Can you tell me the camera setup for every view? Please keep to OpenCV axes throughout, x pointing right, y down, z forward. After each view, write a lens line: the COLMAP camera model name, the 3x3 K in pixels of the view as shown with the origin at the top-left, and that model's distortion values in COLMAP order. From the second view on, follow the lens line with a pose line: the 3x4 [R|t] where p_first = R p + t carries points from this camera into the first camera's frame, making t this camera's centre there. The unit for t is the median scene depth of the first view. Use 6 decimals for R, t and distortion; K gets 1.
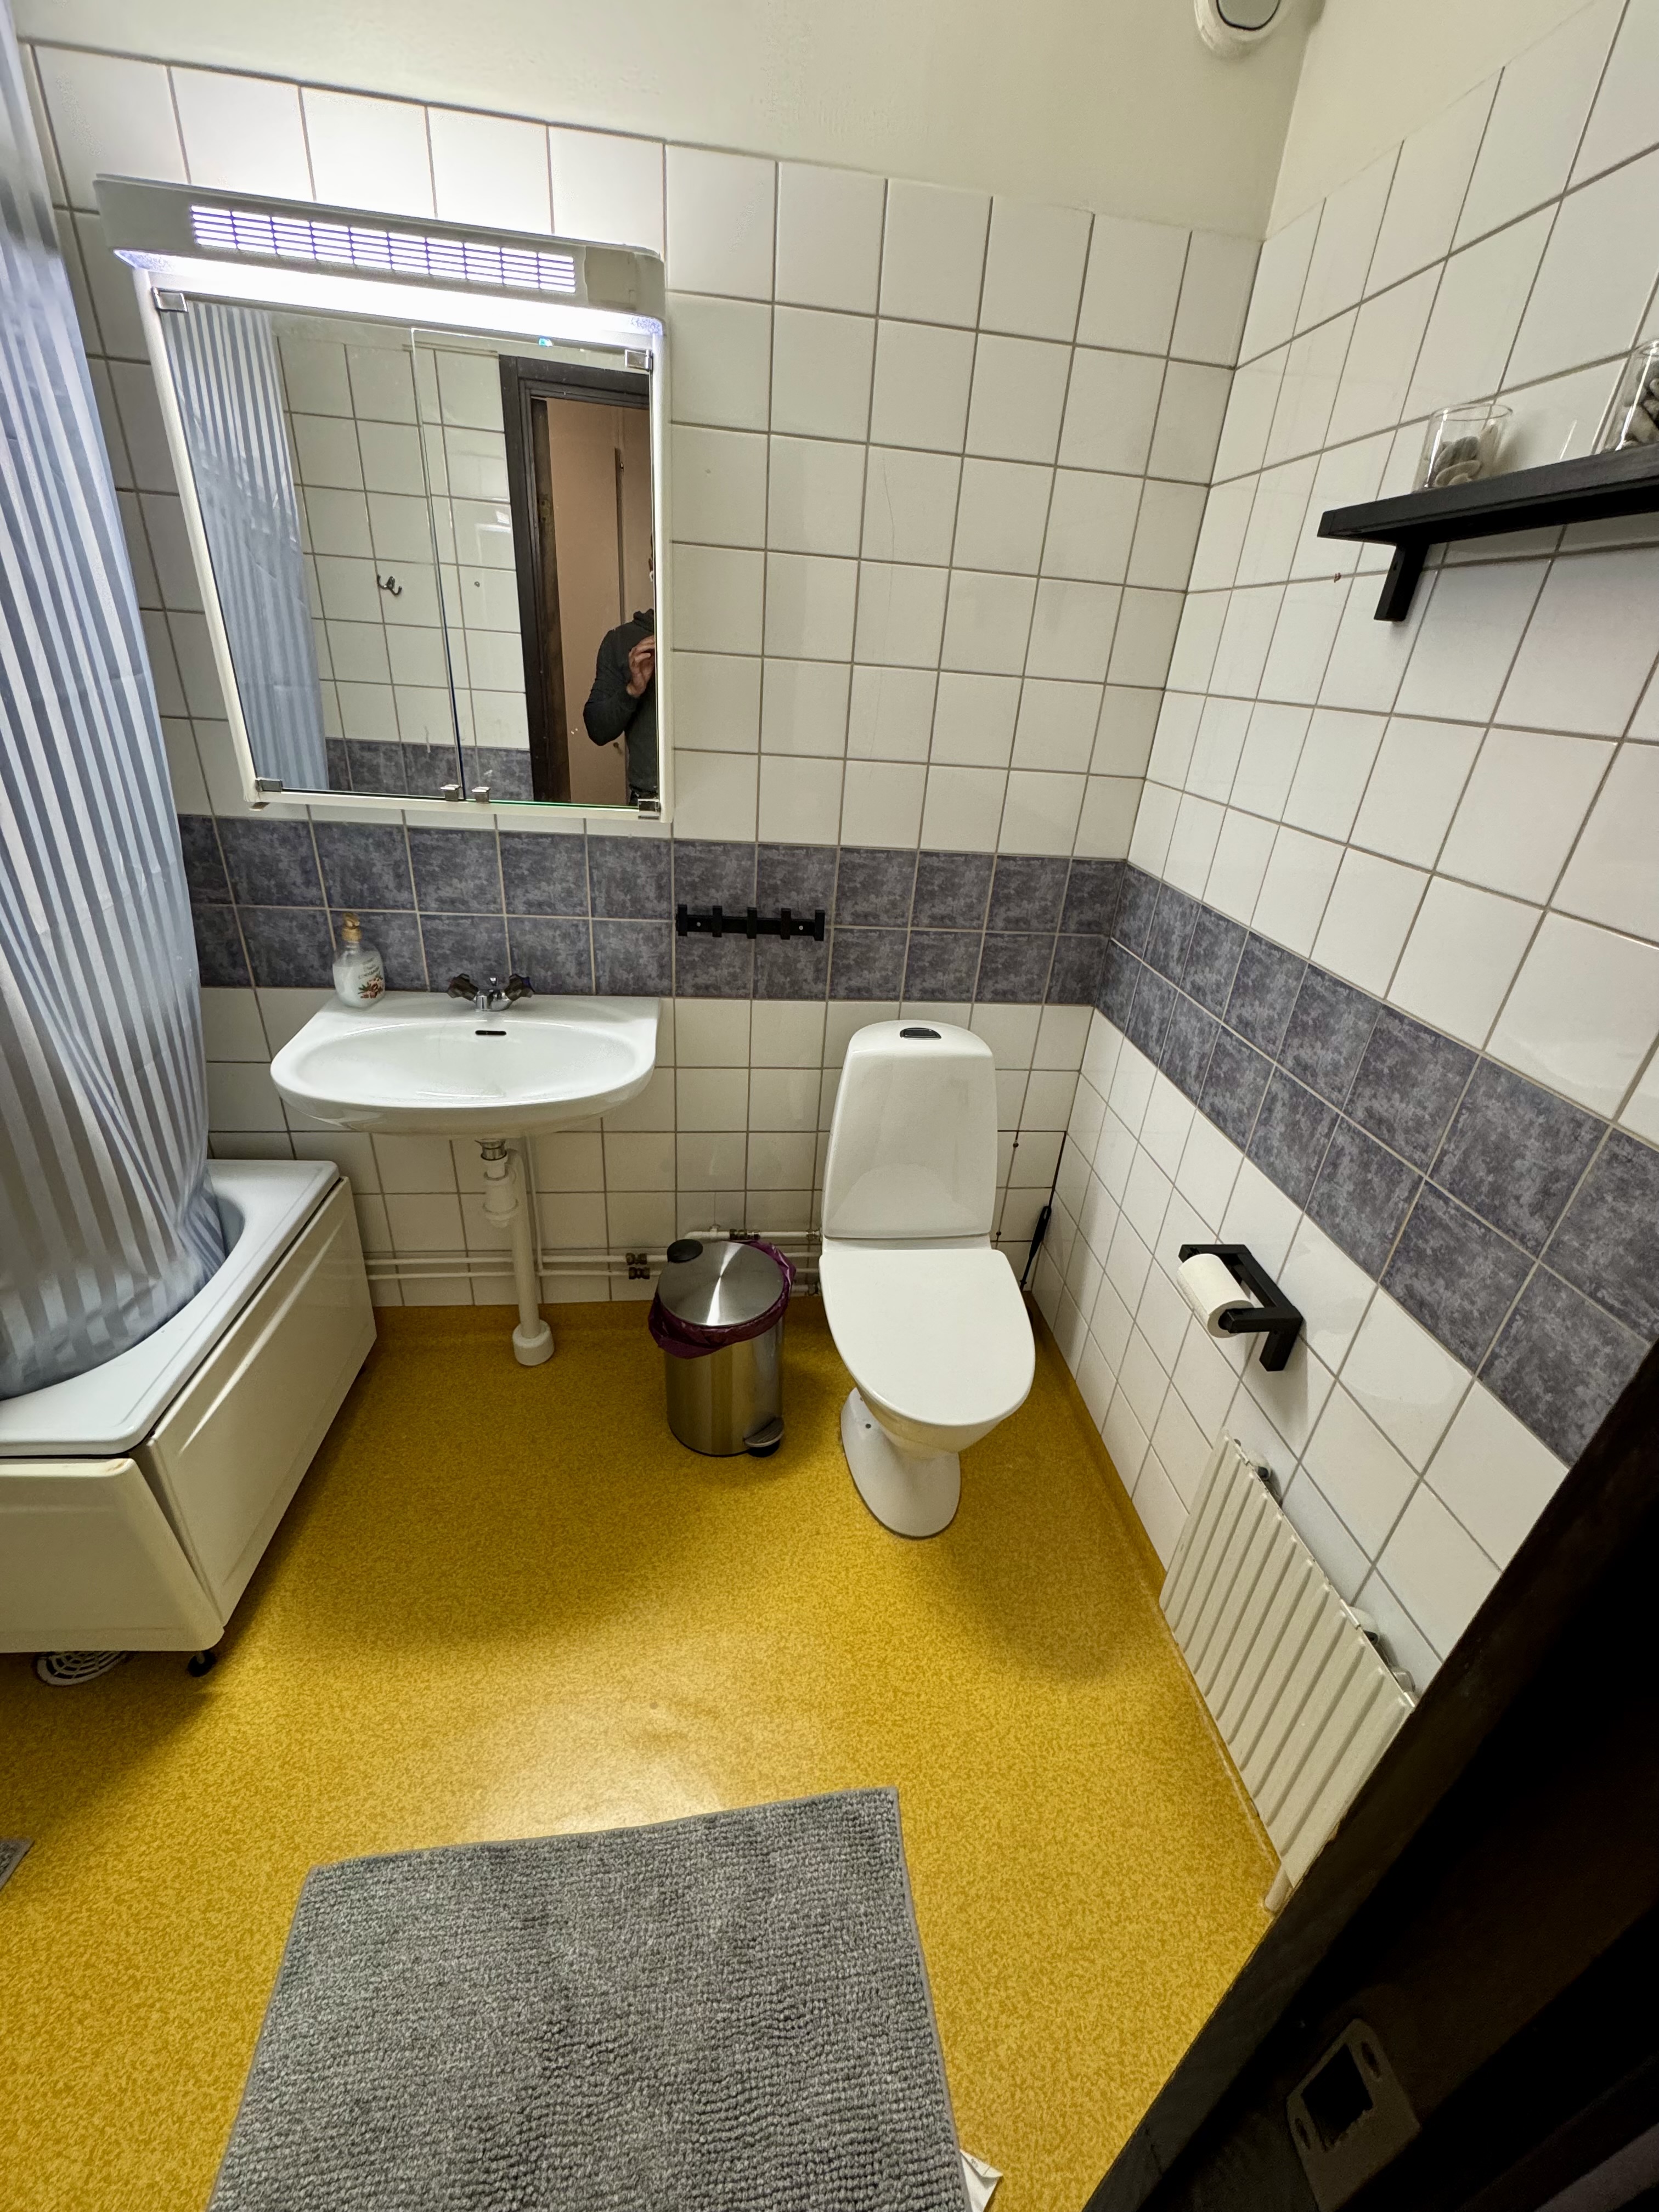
lens RADIAL K [[888.9, 0, 838.6], [0, 888.9, 1108.5], [0, 0, 1]] dist [-0.000080, 0.000681]
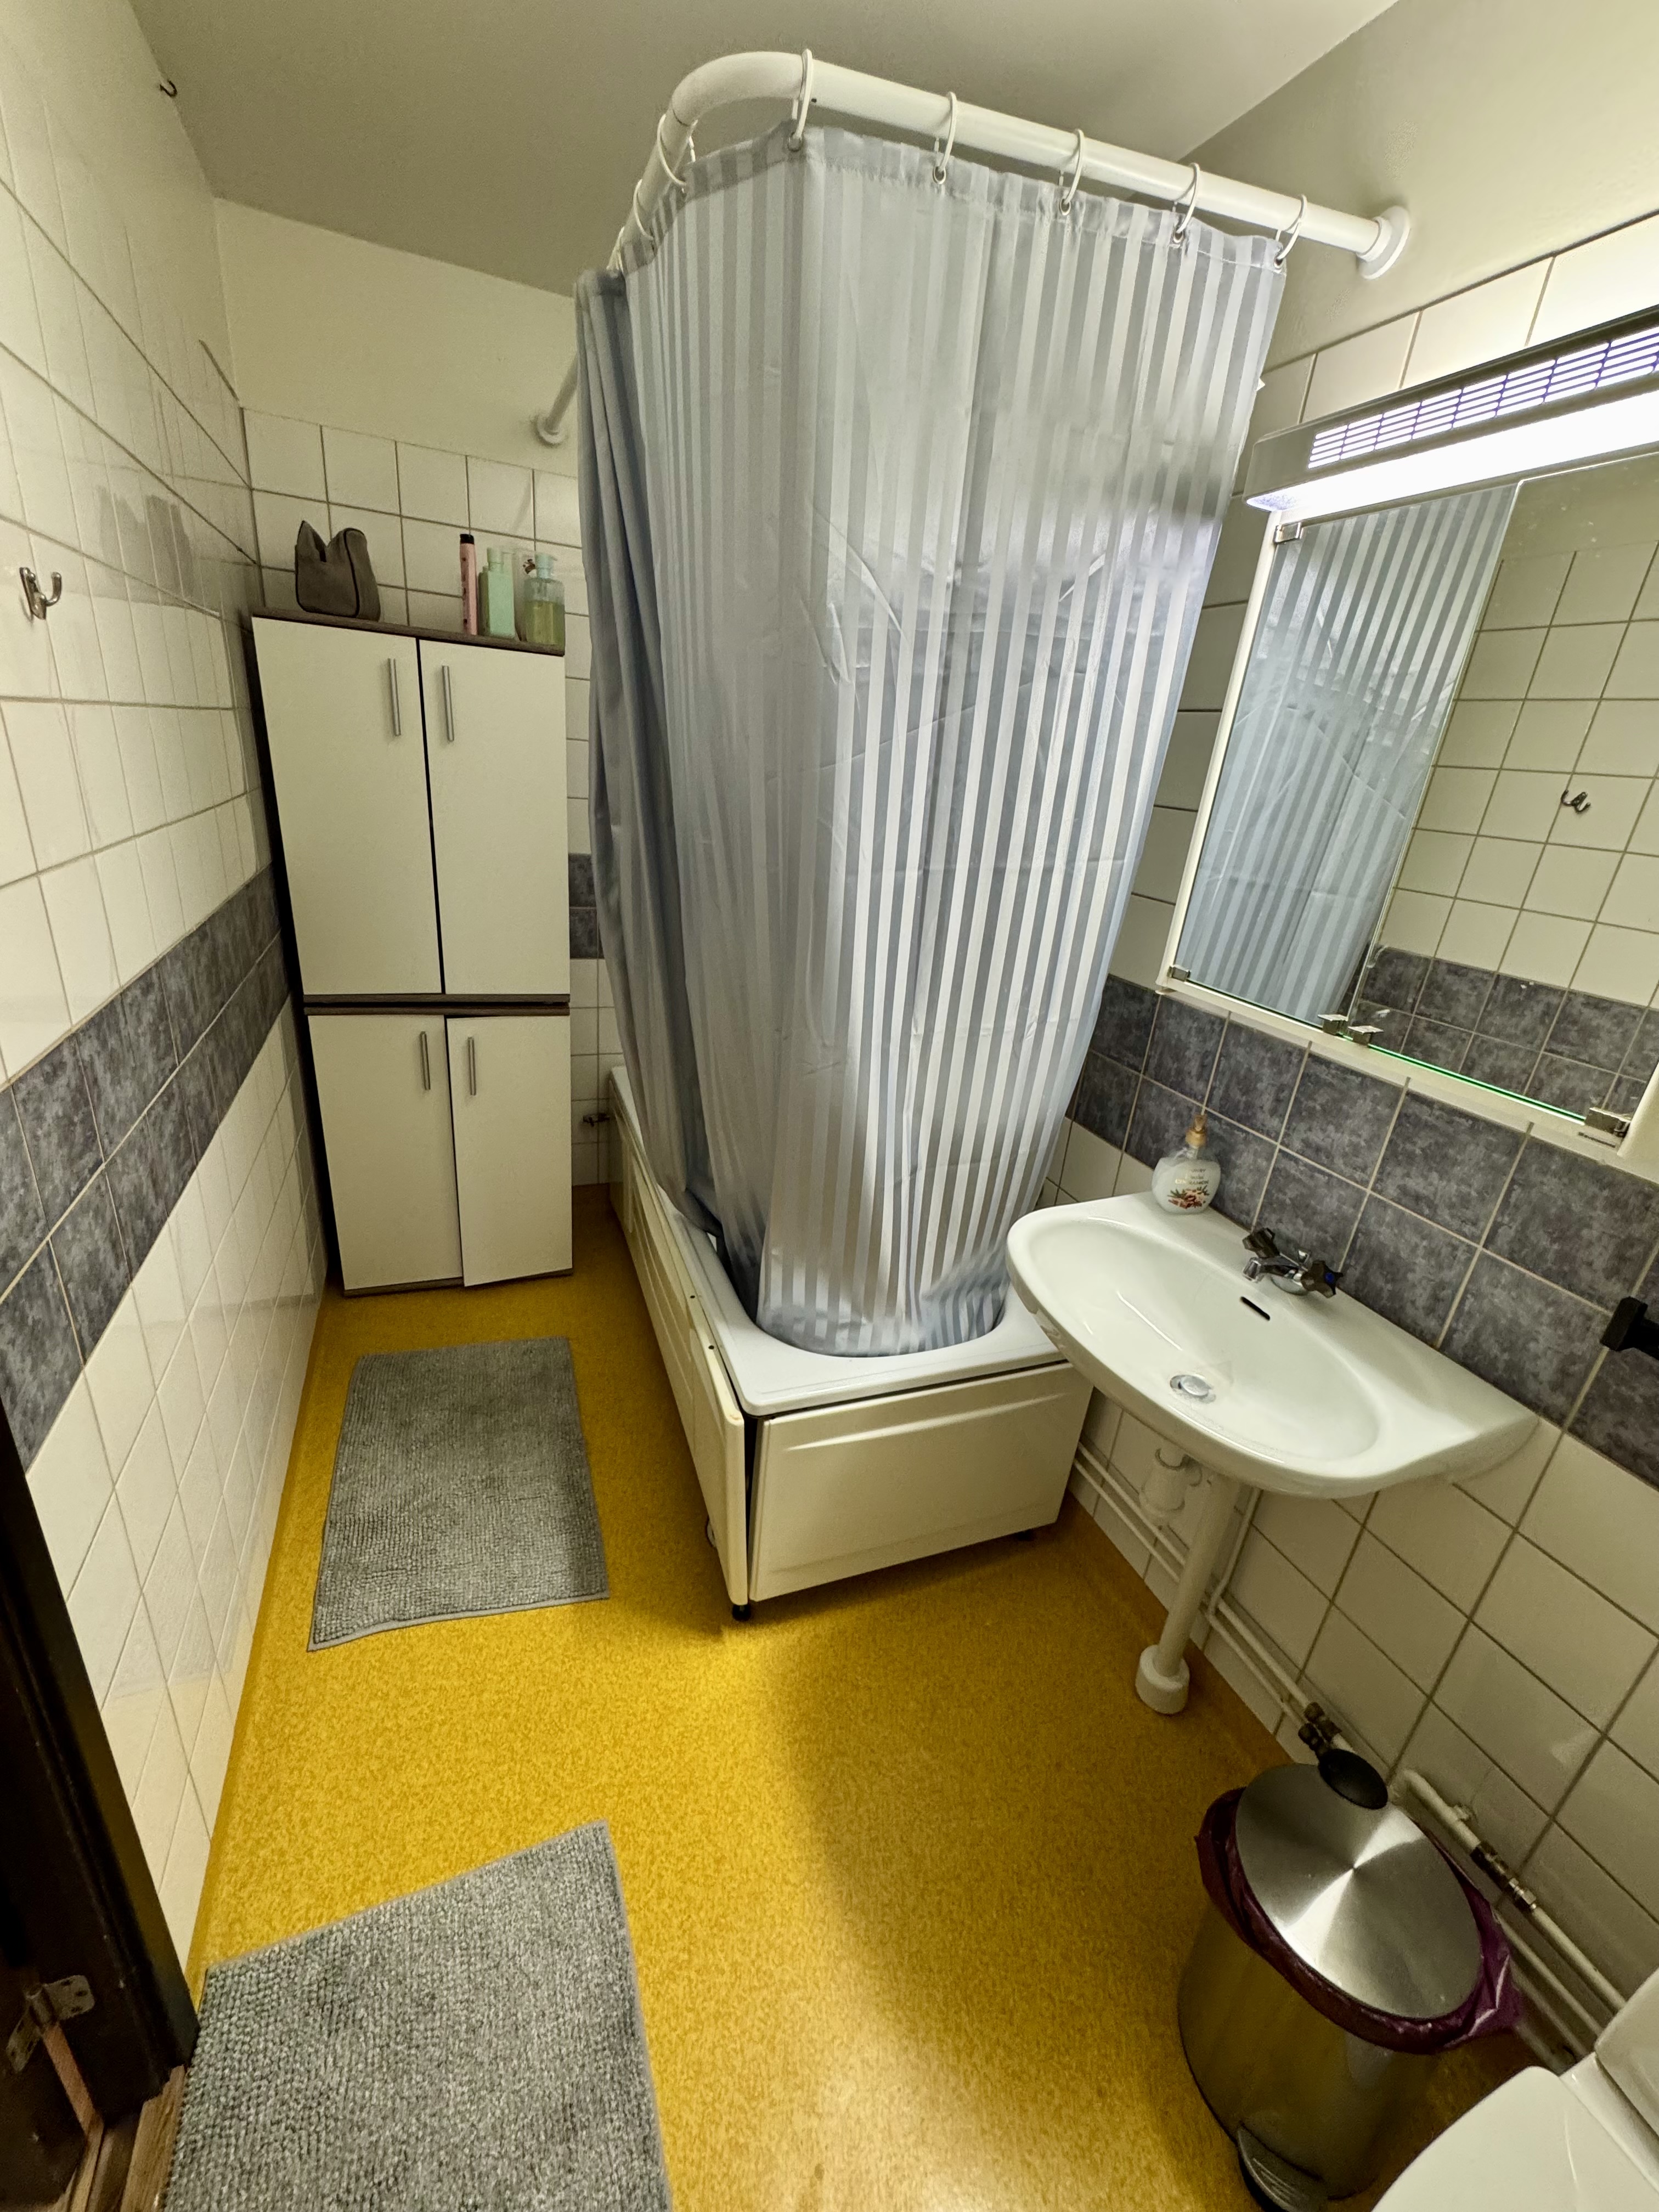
lens RADIAL K [[888.9, 0, 834.8], [0, 888.9, 1103.9], [0, 0, 1]] dist [-0.000080, 0.000681]
pose [[0.265632, 0.309747, -0.912961, 0.168017], [-0.508789, 0.849407, 0.140149, -0.158963], [0.818886, 0.427276, 0.383225, 0.321055]]
